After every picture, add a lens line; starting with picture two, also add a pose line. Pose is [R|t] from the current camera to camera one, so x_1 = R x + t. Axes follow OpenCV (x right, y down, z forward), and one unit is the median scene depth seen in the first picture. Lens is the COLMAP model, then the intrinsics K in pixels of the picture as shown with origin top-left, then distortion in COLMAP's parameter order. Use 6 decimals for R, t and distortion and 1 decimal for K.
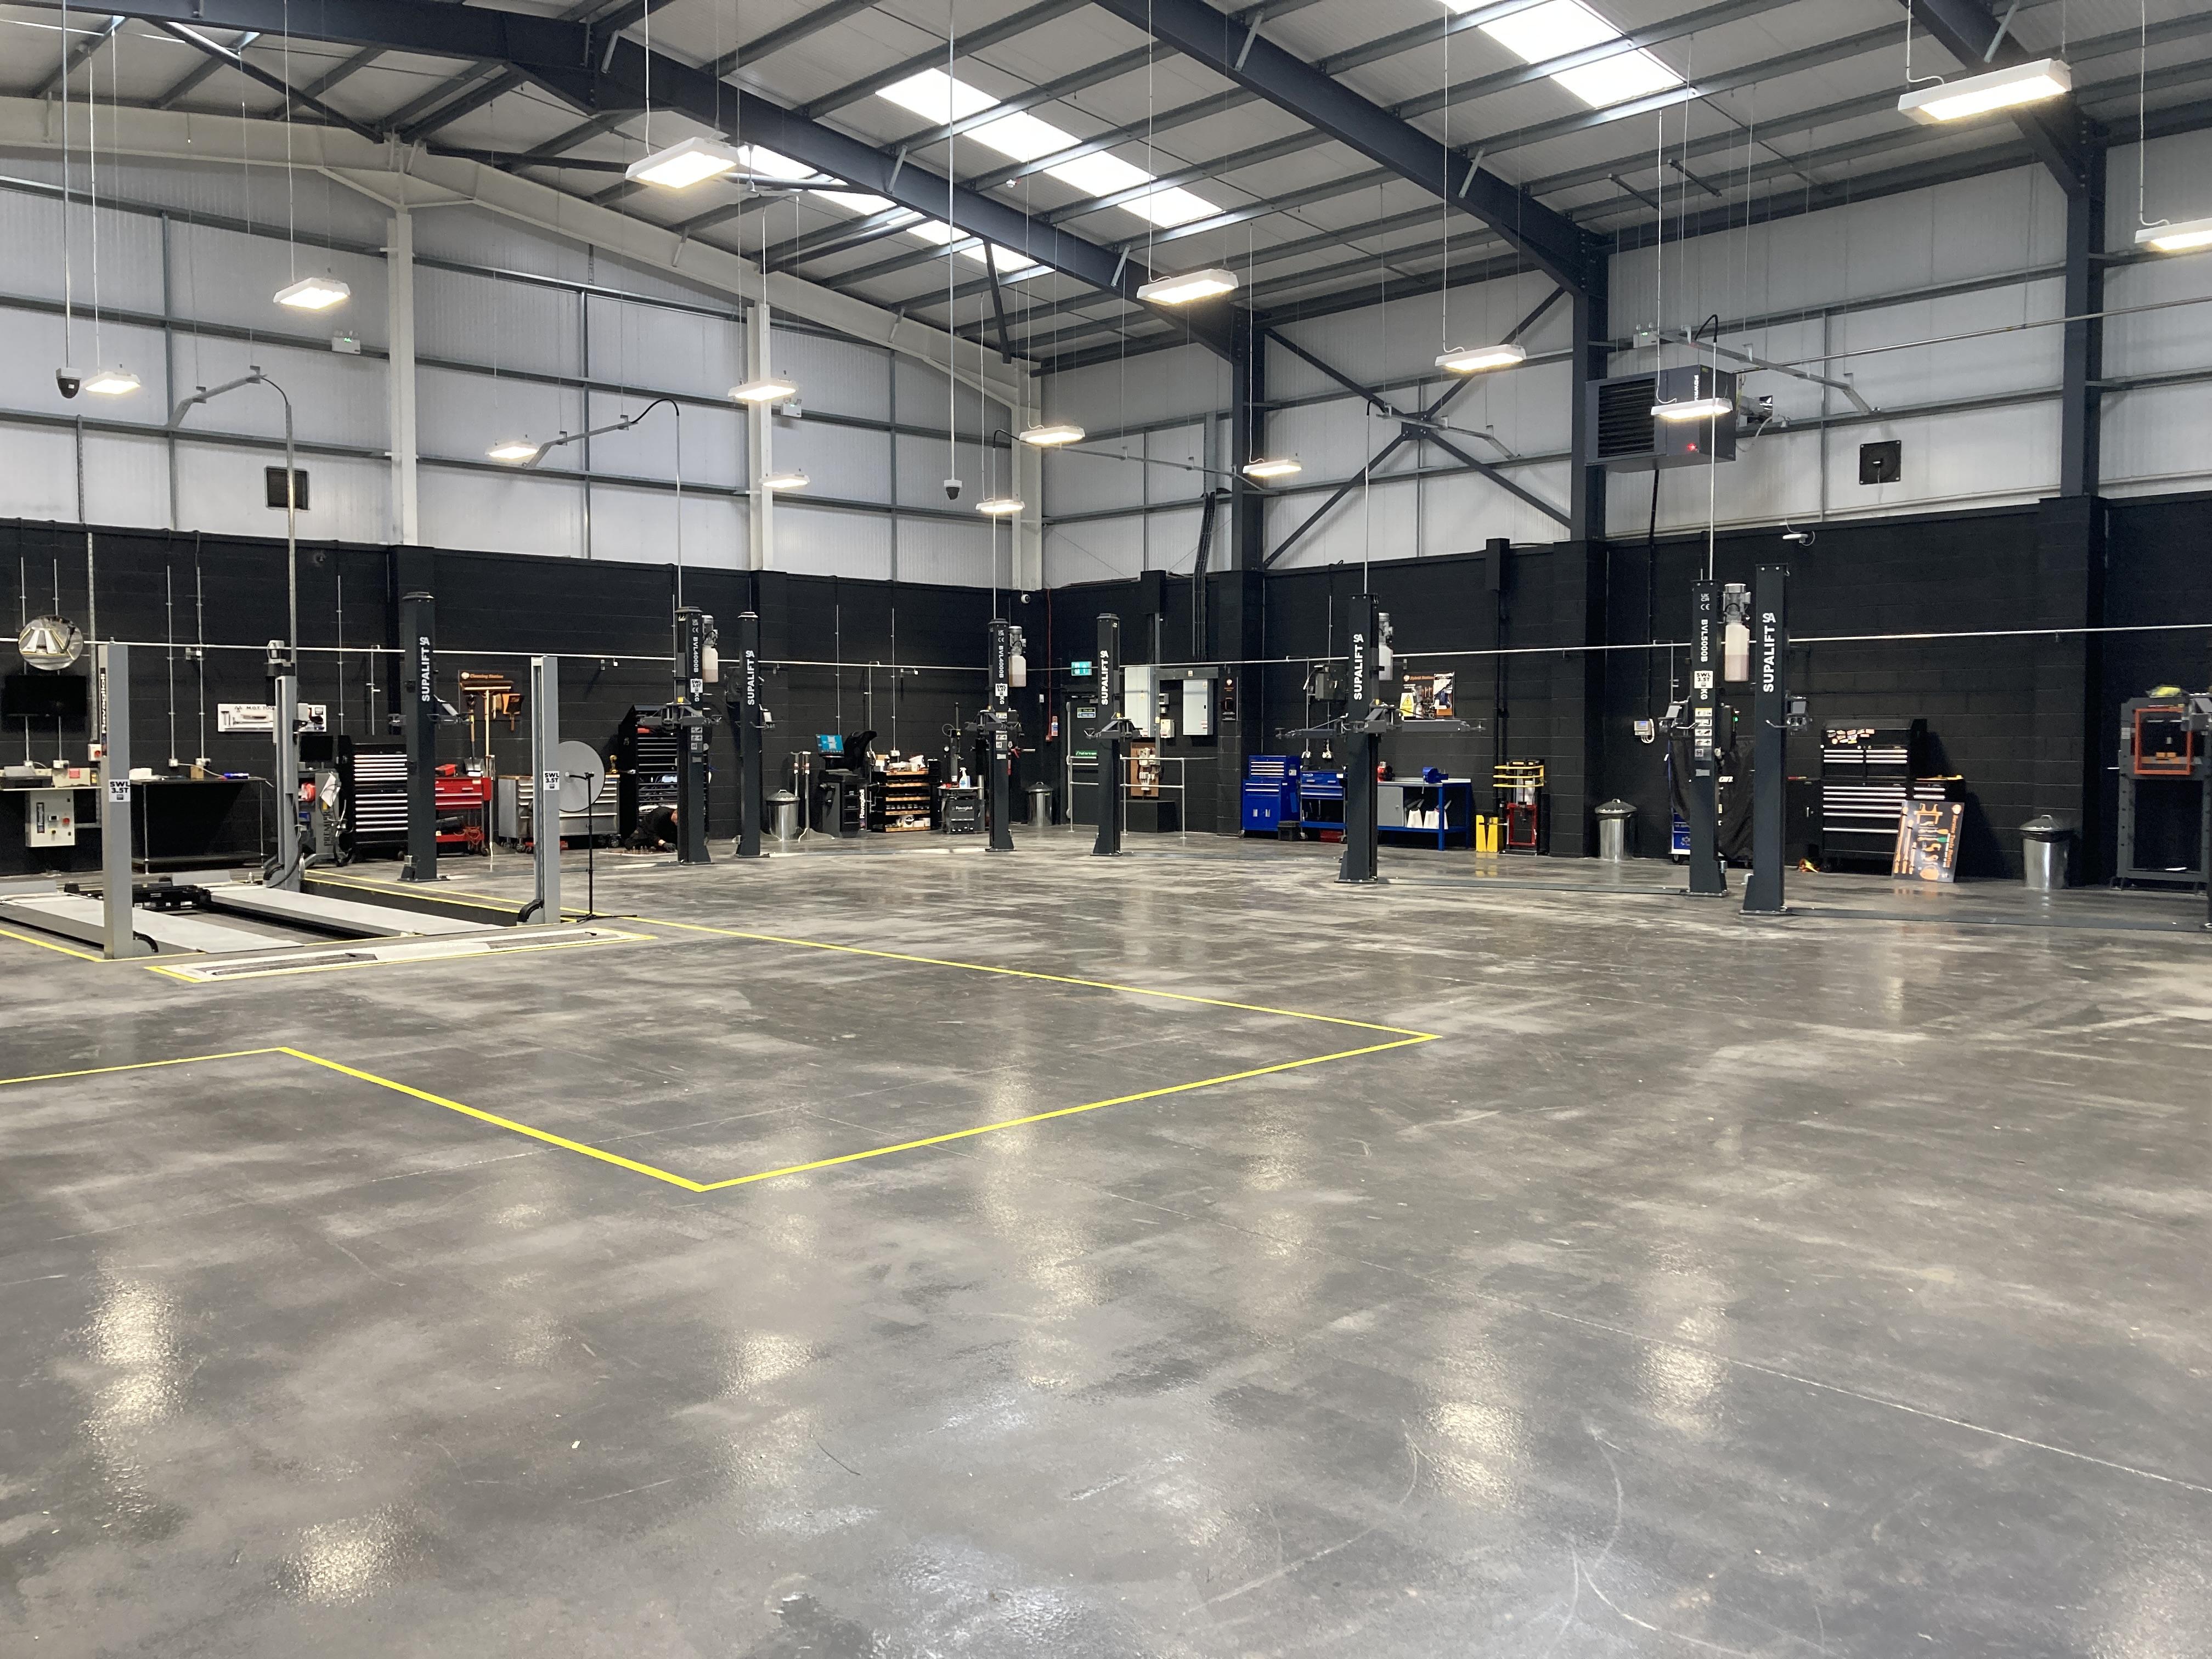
lens RADIAL K [[1801.8, 0, 1106.0], [0, 1801.8, 829.5], [0, 0, 1]] dist [-0.000447, -0.000806]
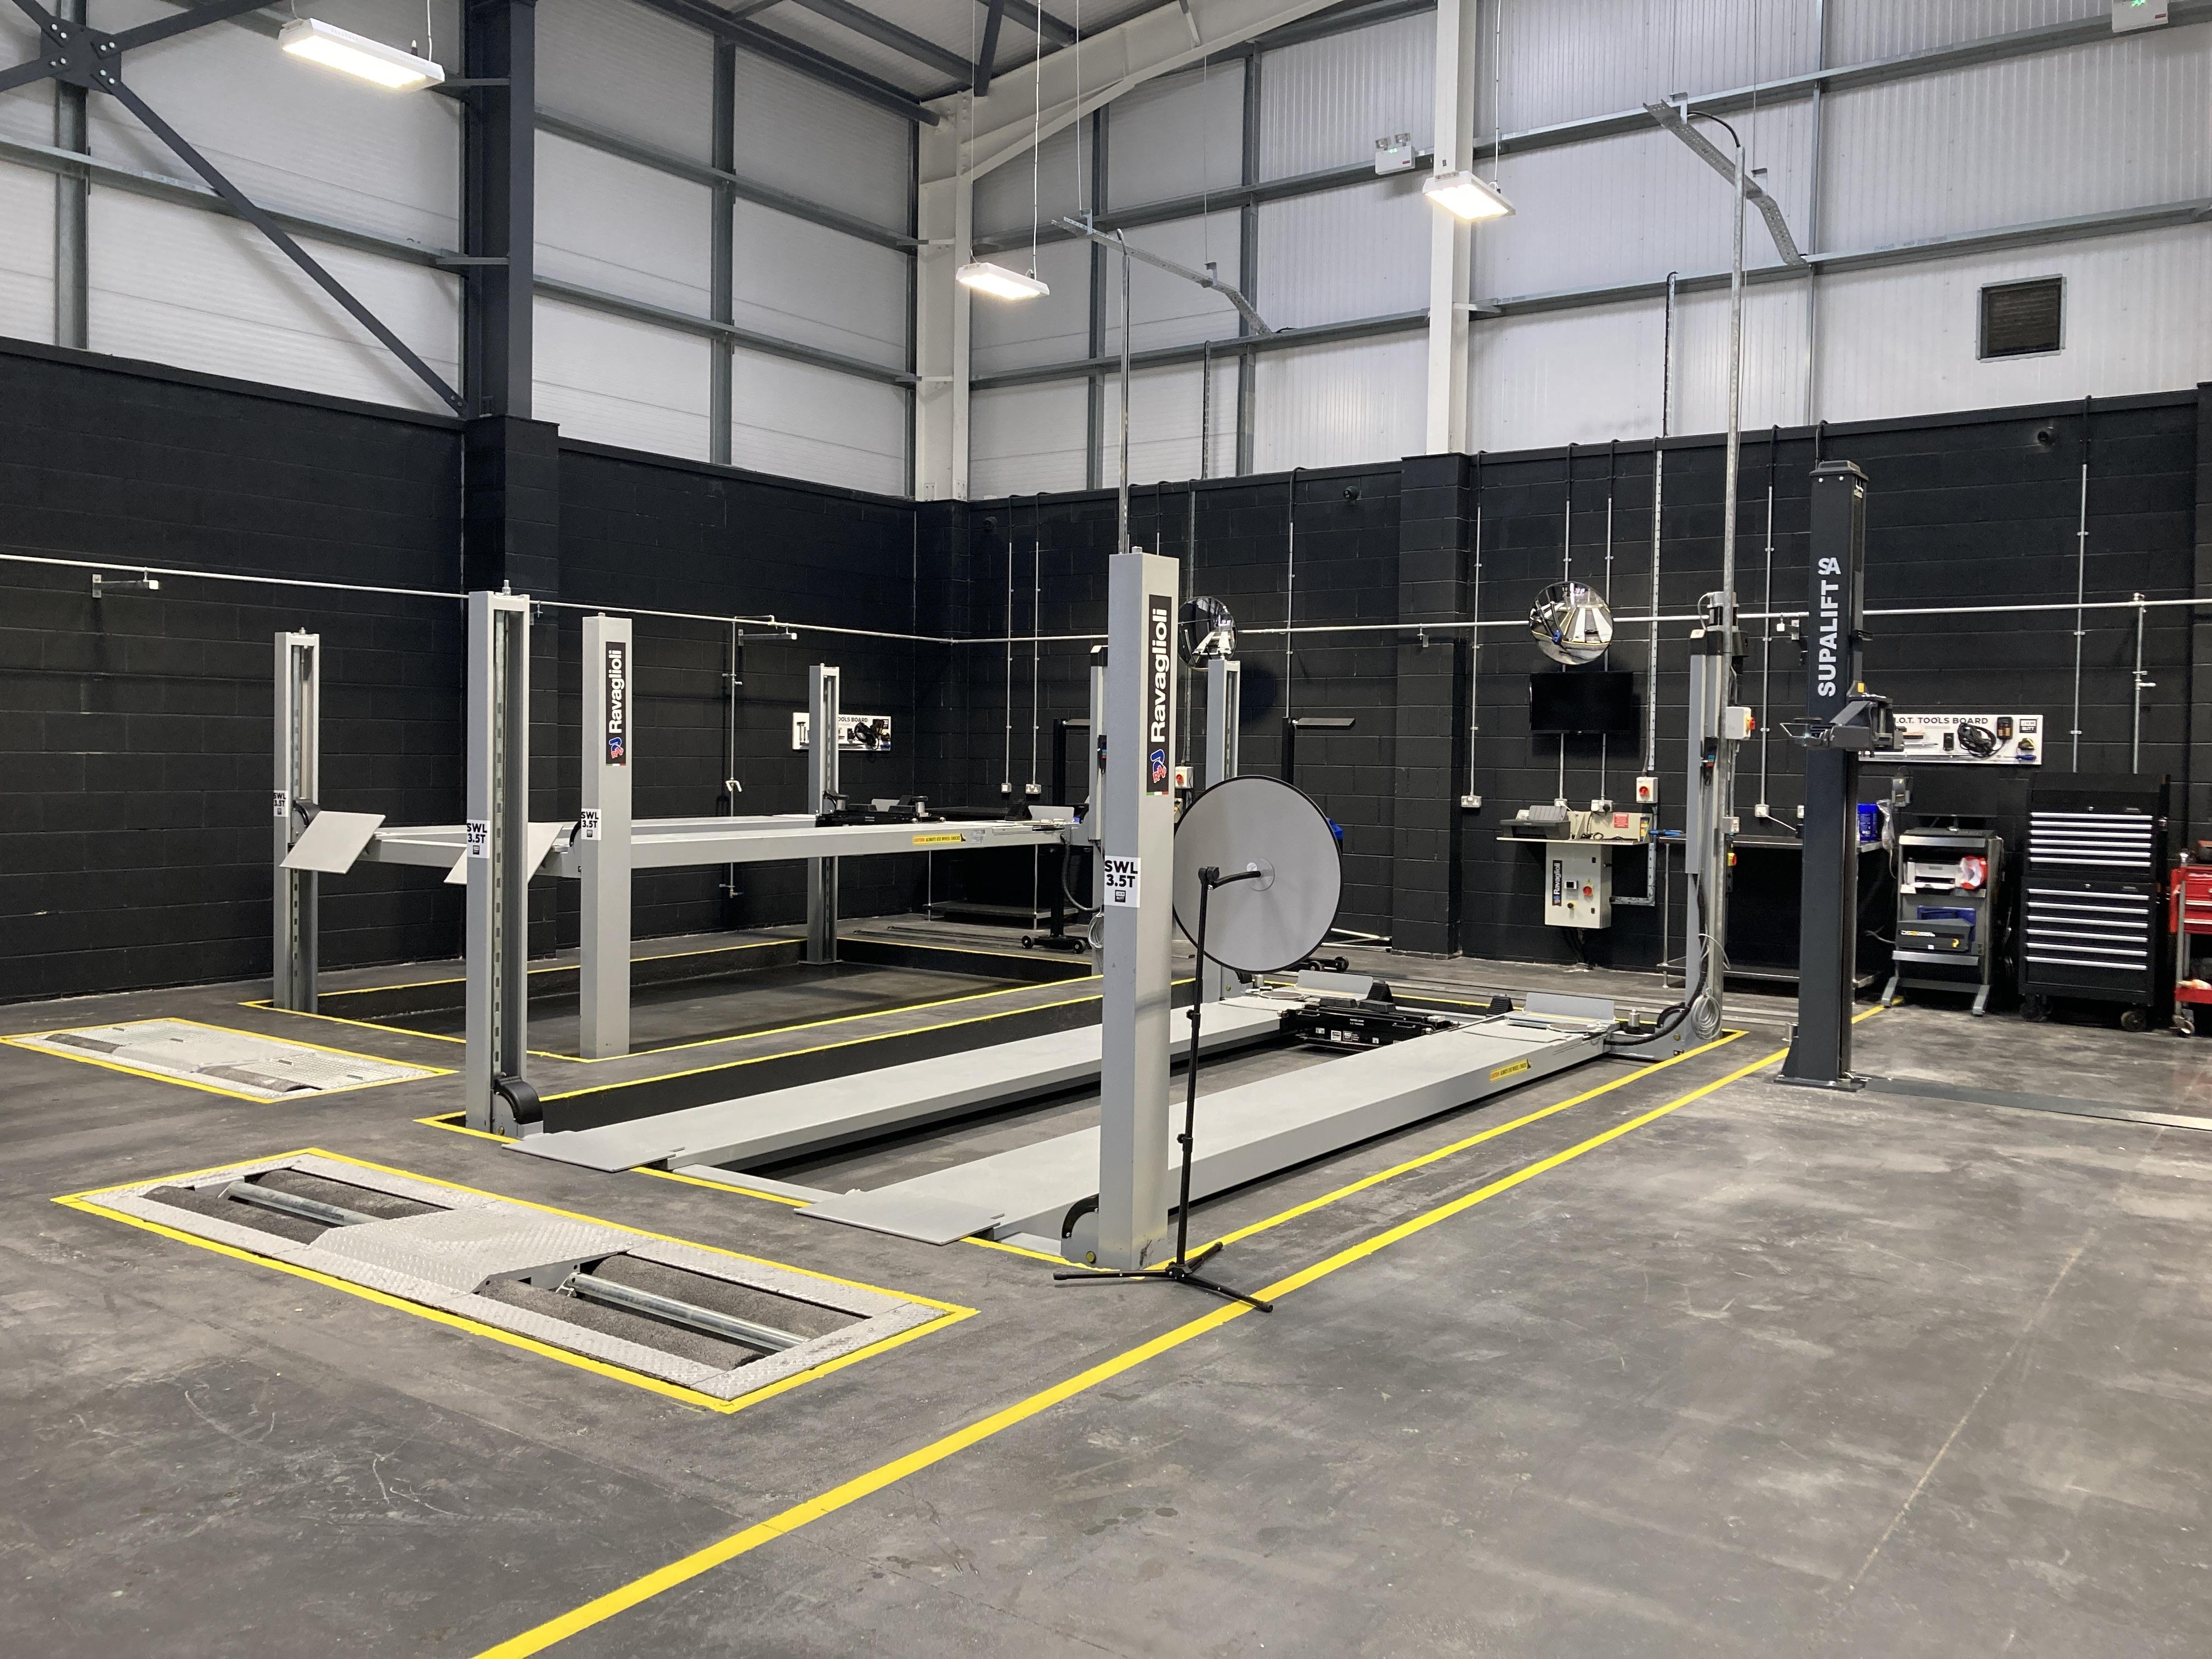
lens RADIAL K [[1801.8, 0, 1106.0], [0, 1801.8, 829.5], [0, 0, 1]] dist [-0.000447, -0.000806]
pose [[0.176554, 0.048660, -0.983087, 0.043724], [-0.066998, 0.997055, 0.037320, -0.039662], [0.982008, 0.059275, 0.179295, 0.696240]]
